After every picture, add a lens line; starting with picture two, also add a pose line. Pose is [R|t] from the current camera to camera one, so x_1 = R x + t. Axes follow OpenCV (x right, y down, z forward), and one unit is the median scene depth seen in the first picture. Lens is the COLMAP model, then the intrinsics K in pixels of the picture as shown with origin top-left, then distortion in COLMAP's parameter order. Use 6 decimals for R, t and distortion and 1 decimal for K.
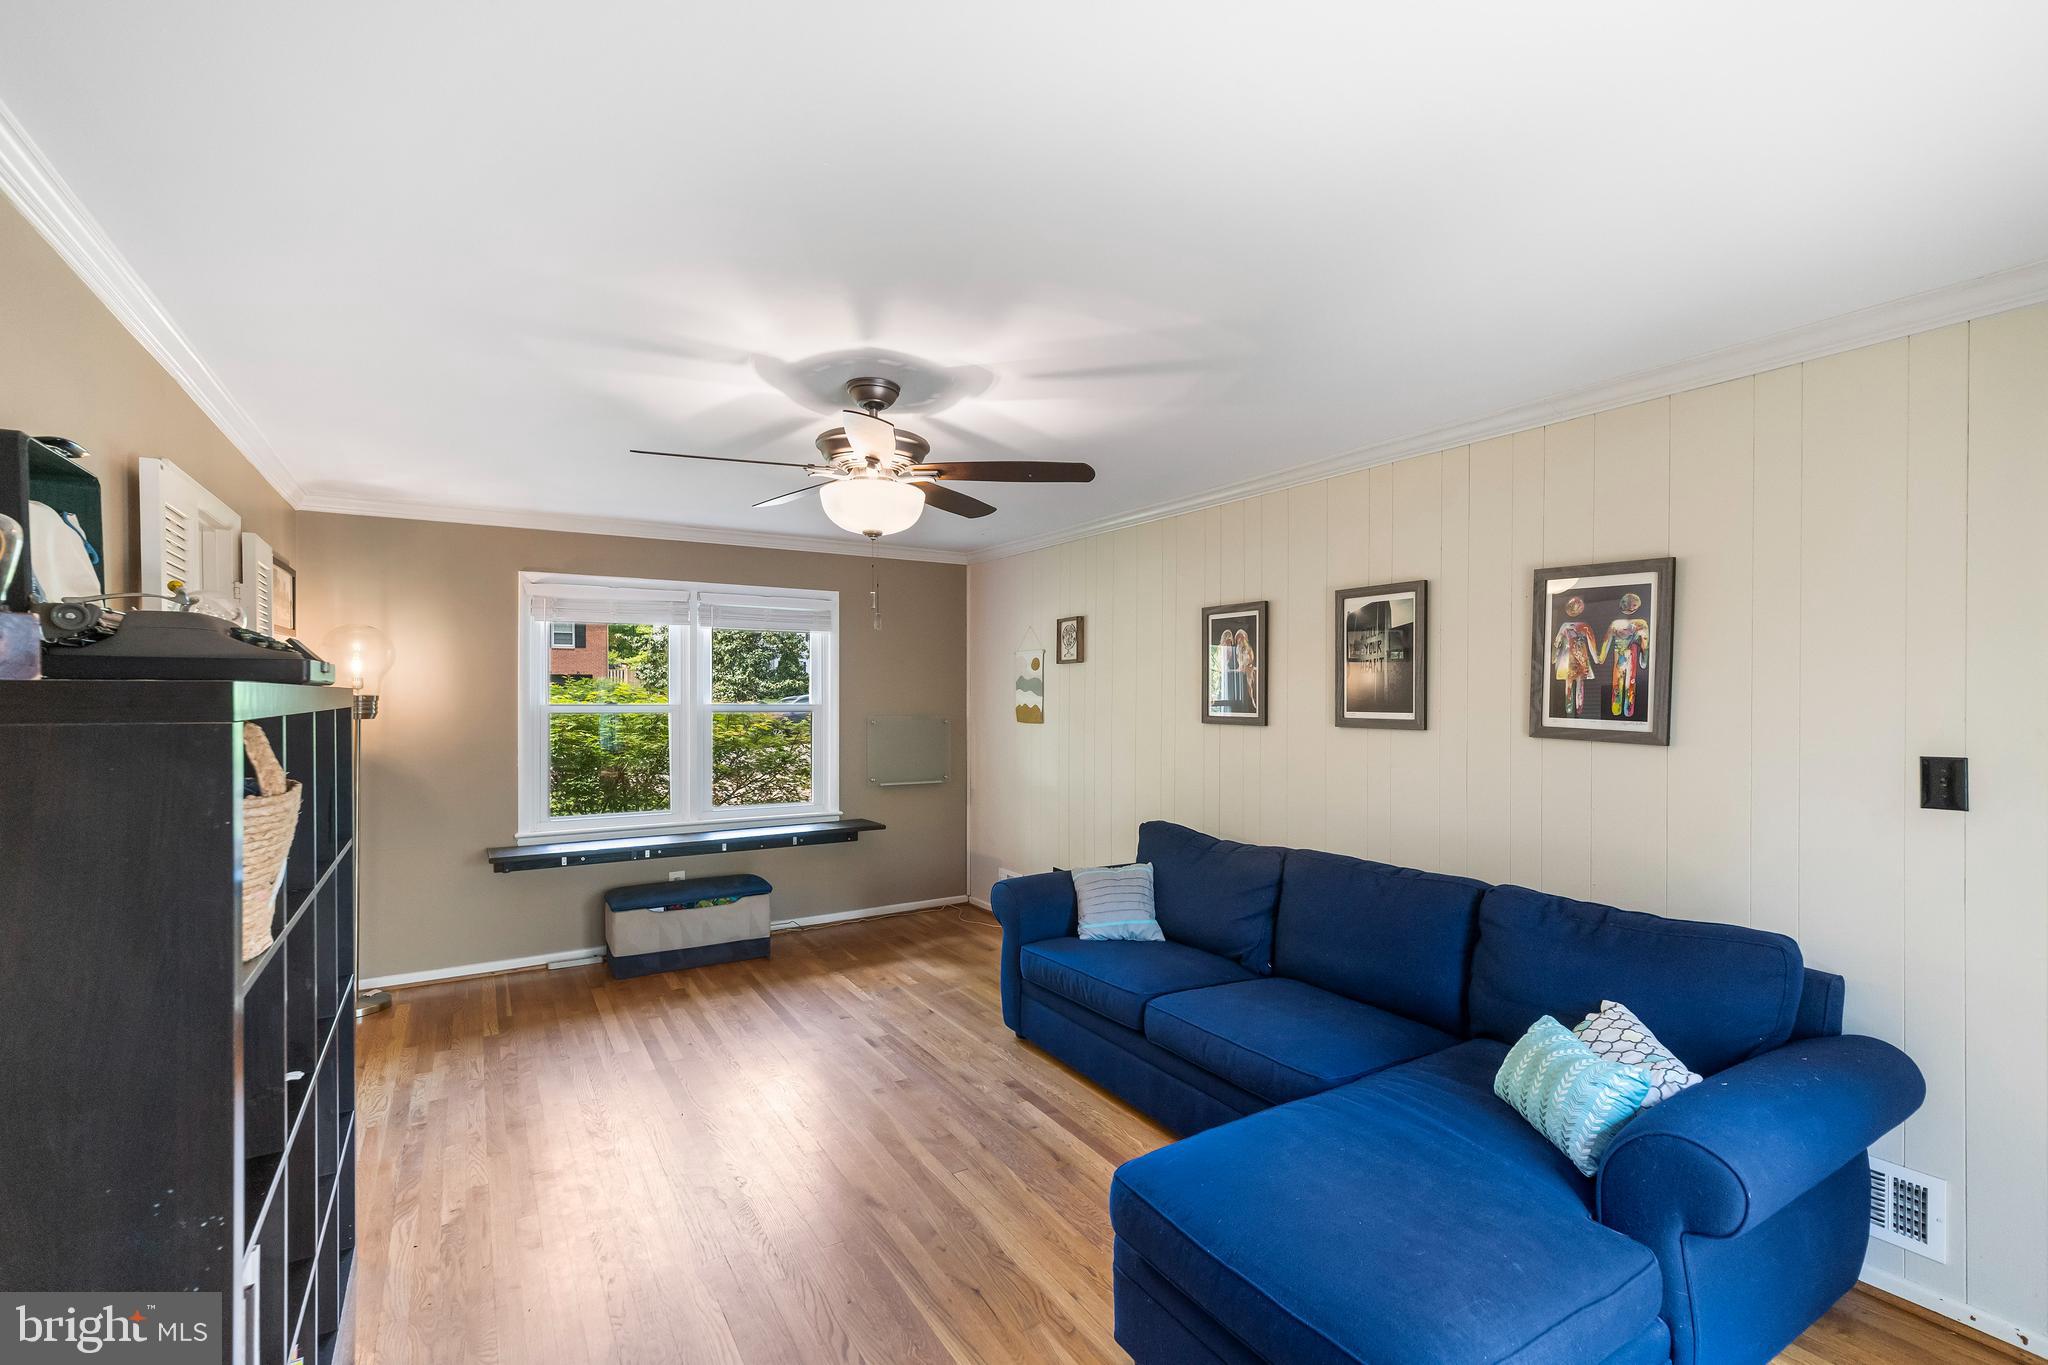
lens RADIAL K [[902.1, 0, 1026.5], [0, 902.1, 697.9], [0, 0, 1]] dist [0.014233, 0.000131]
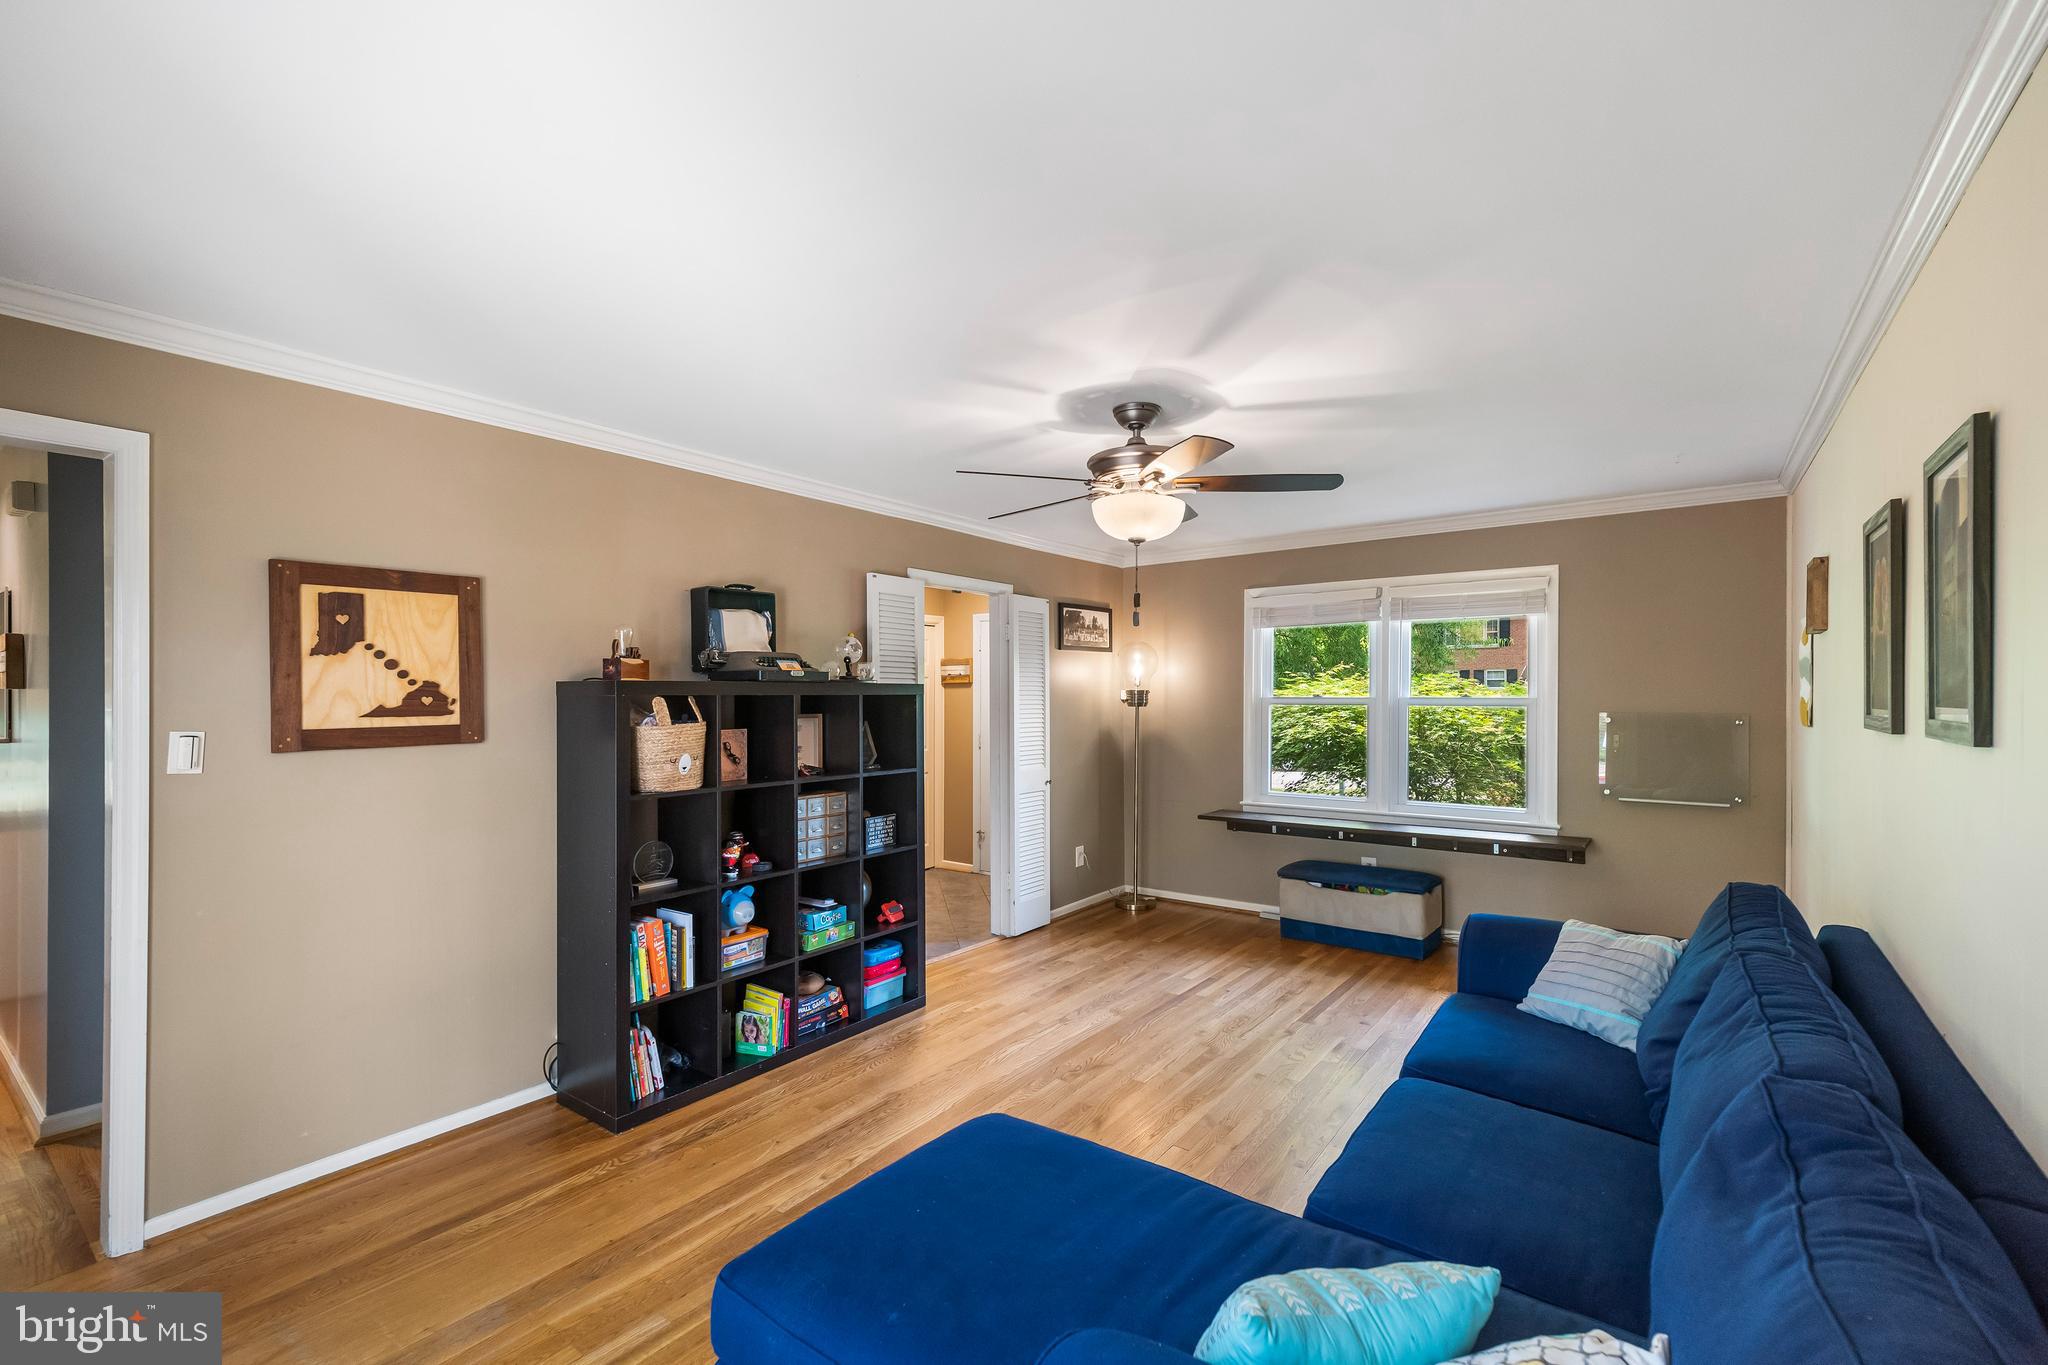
lens RADIAL K [[902.1, 0, 1023.3], [0, 902.1, 689.1], [0, 0, 1]] dist [0.014233, 0.000131]
pose [[0.361971, -0.008873, -0.932147, 0.489571], [0.001406, 0.999959, -0.008973, 0.007182], [0.932188, 0.001937, 0.361969, 0.275272]]
